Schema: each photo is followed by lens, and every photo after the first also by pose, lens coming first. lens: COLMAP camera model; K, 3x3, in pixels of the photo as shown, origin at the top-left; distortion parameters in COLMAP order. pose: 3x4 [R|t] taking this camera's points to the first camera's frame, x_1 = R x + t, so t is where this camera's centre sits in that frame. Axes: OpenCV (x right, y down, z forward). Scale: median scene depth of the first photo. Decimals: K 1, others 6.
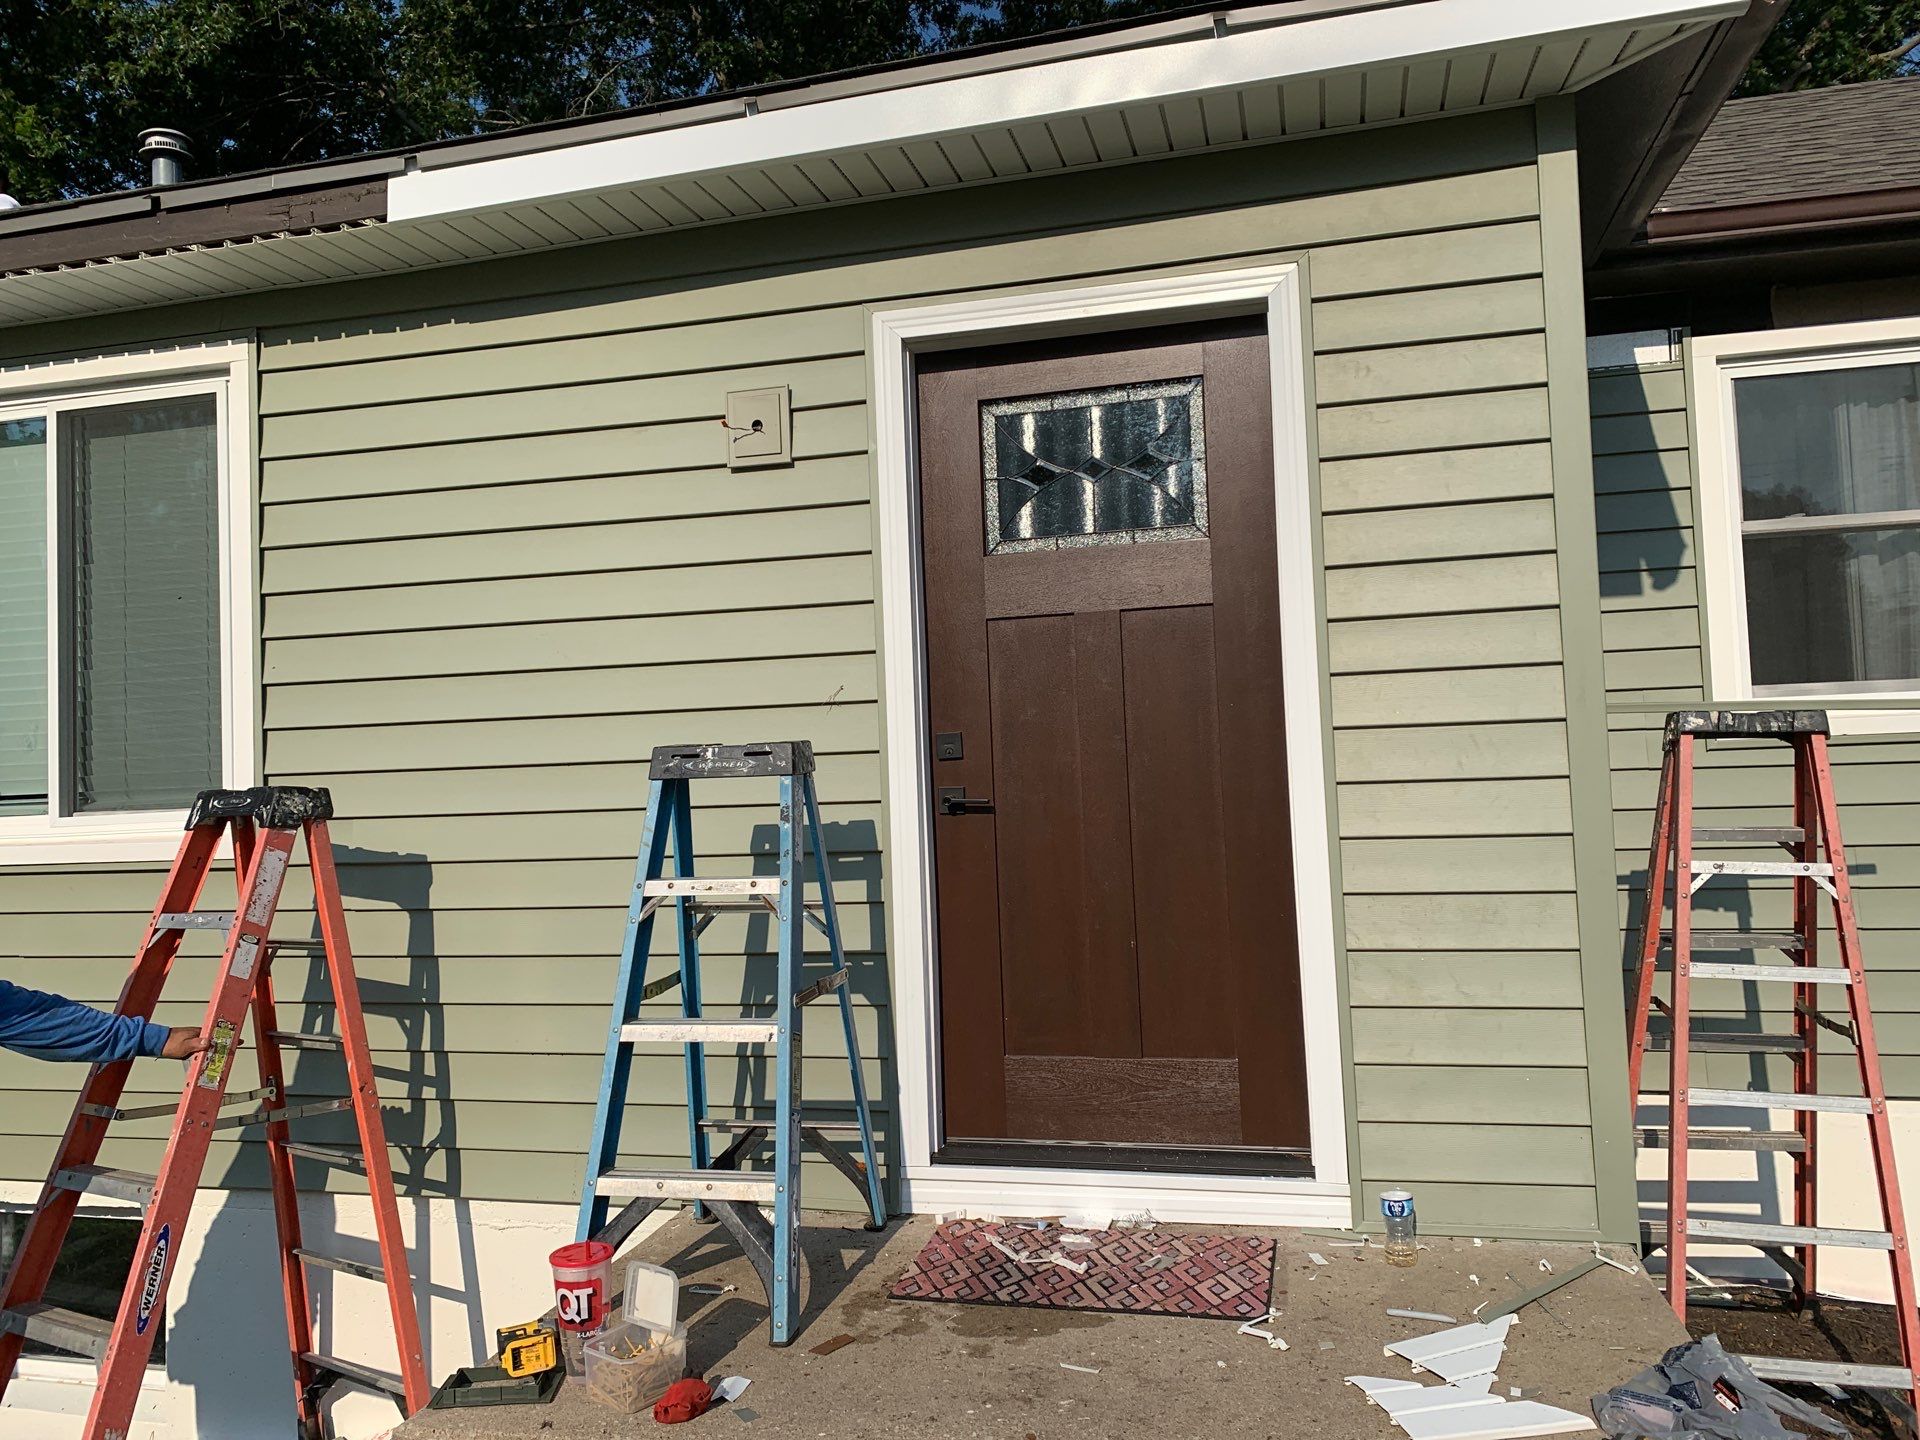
lens RADIAL K [[1511.2, 0, 934.7], [0, 1511.2, 712.8], [0, 0, 1]] dist [-0.003240, 0.058224]
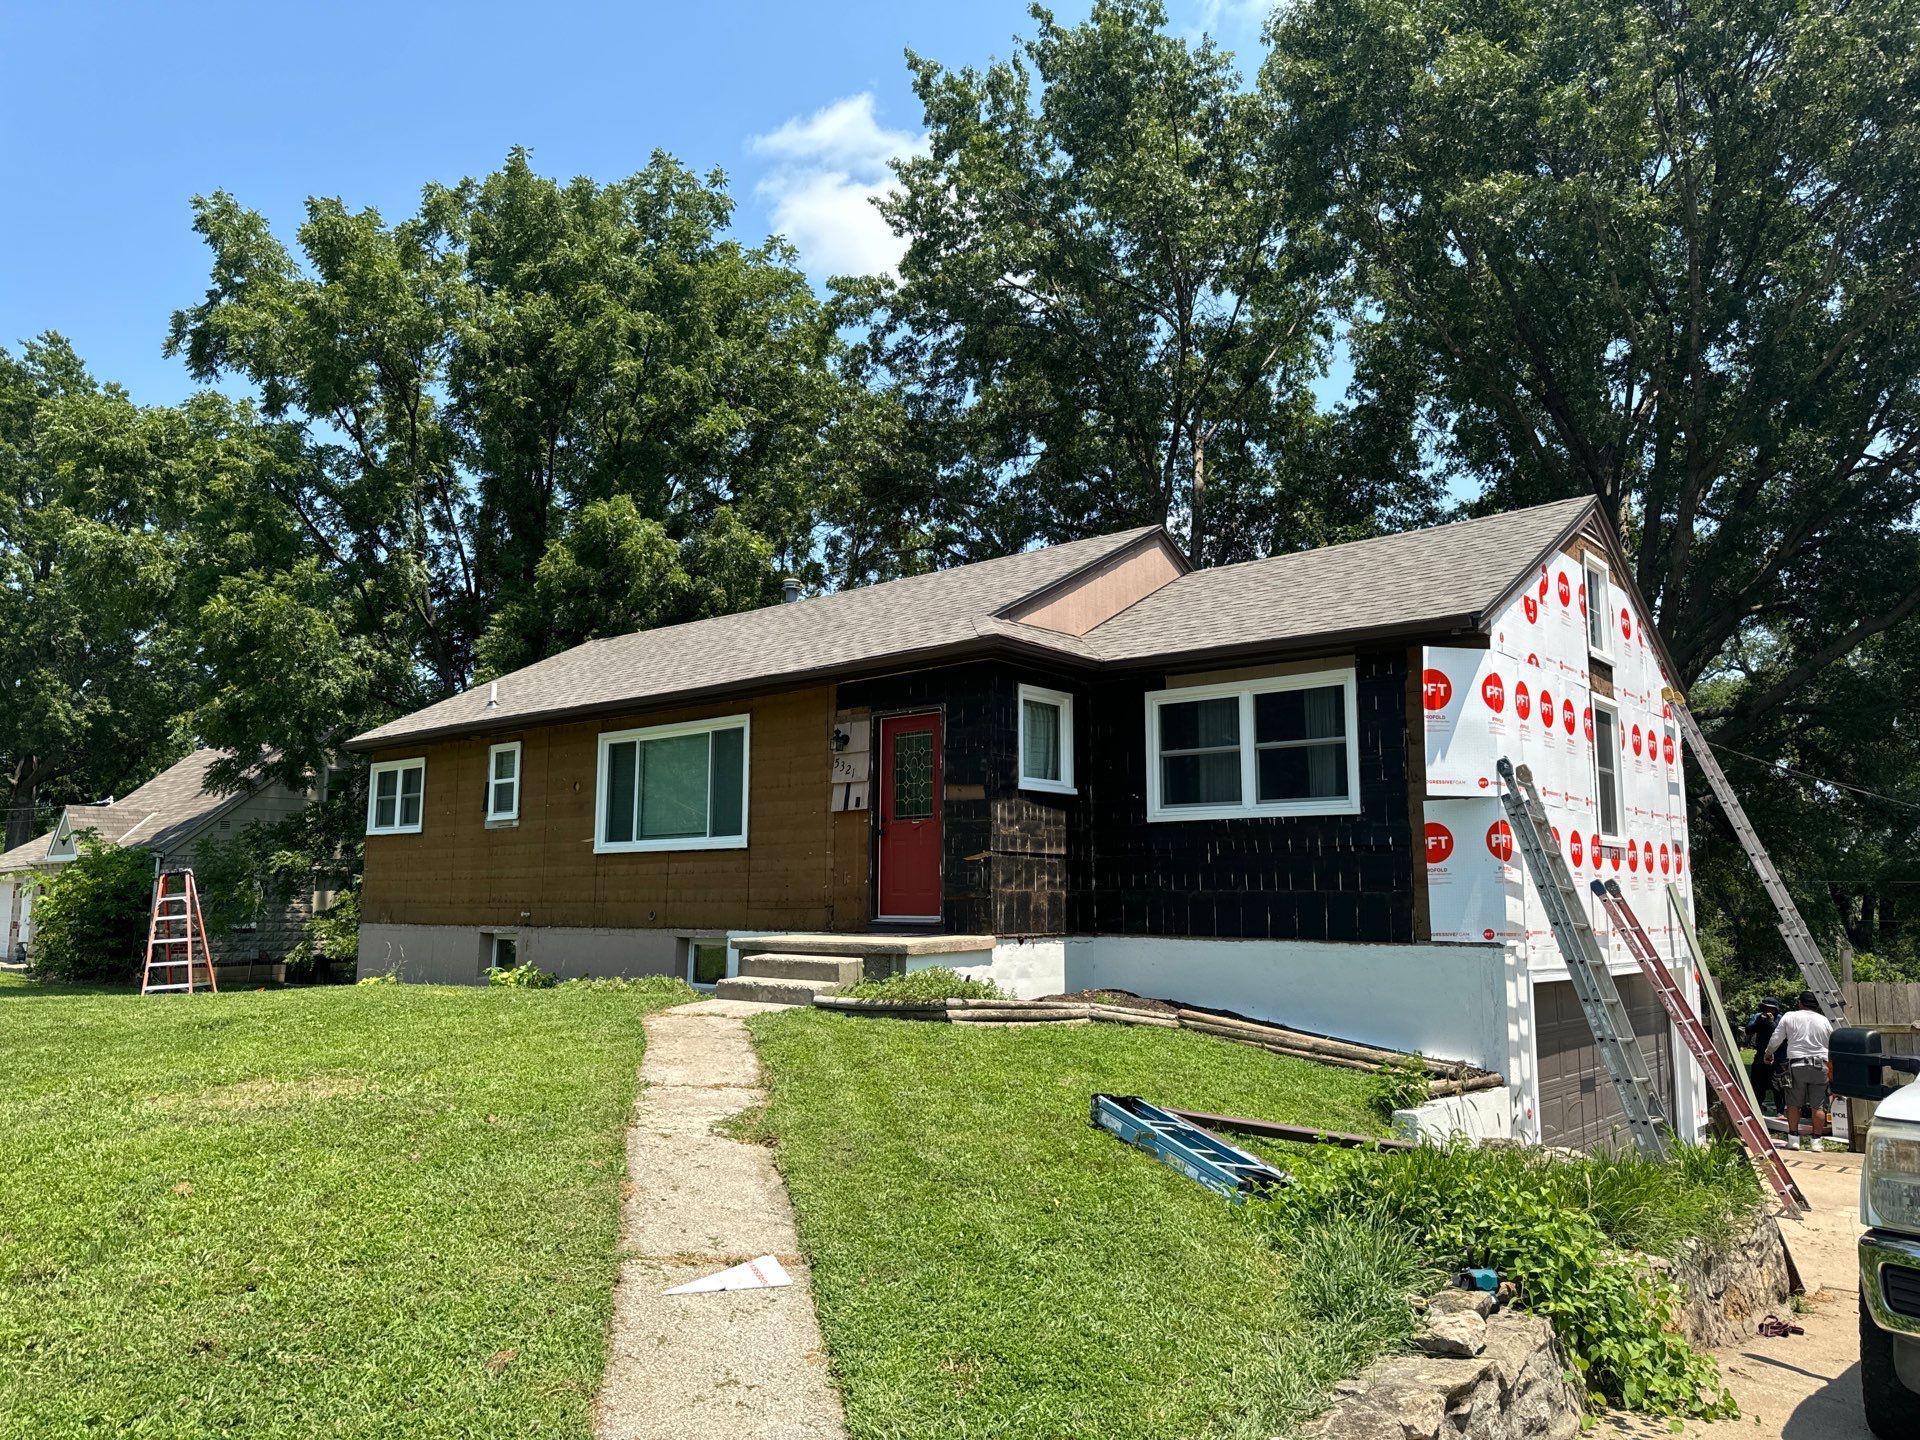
lens RADIAL K [[1342.9, 0, 941.3], [0, 1342.9, 715.2], [0, 0, 1]] dist [0.157730, -0.277645]
pose [[0.891229, -0.025621, -0.452830, 1.518229], [-0.009149, 0.997185, -0.074427, 0.010326], [0.453462, 0.070474, 0.888485, -1.807086]]
